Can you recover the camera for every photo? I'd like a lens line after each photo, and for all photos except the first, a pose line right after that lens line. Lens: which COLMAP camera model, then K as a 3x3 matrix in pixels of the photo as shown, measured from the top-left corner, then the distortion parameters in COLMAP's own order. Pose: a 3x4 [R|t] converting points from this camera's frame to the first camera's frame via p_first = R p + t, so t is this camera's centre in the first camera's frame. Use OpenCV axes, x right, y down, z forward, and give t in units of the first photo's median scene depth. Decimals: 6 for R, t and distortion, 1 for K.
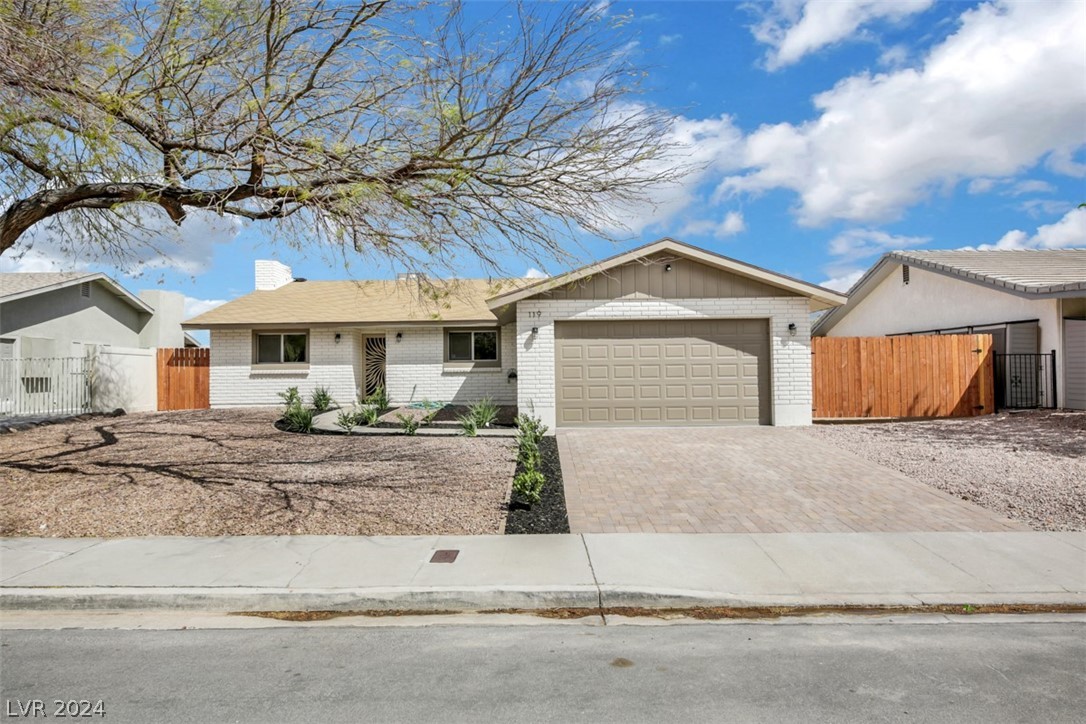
lens RADIAL K [[453.7, 0, 543.0], [0, 453.7, 362.0], [0, 0, 1]] dist [-0.000742, -0.000195]
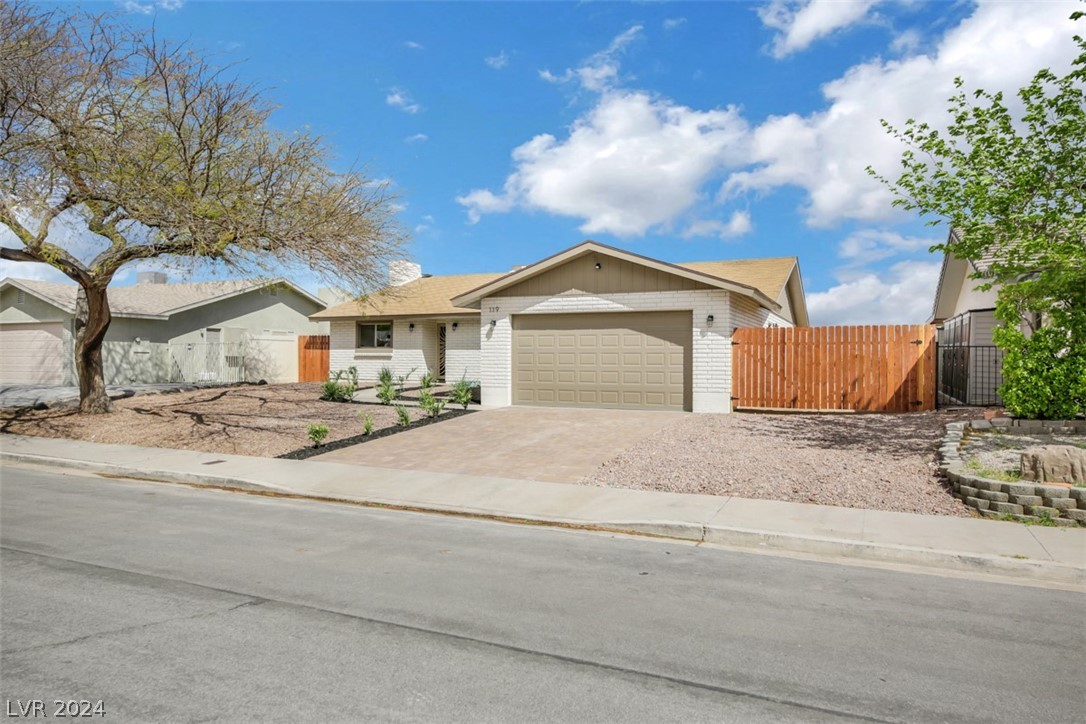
lens RADIAL K [[441.7, 0, 543.0], [0, 441.7, 361.2], [0, 0, 1]] dist [-0.000106, -0.002873]
pose [[0.960276, 0.016749, -0.278548, 0.441205], [-0.007734, 0.999411, 0.033429, -0.009423], [0.278944, -0.029947, 0.959840, -0.082198]]
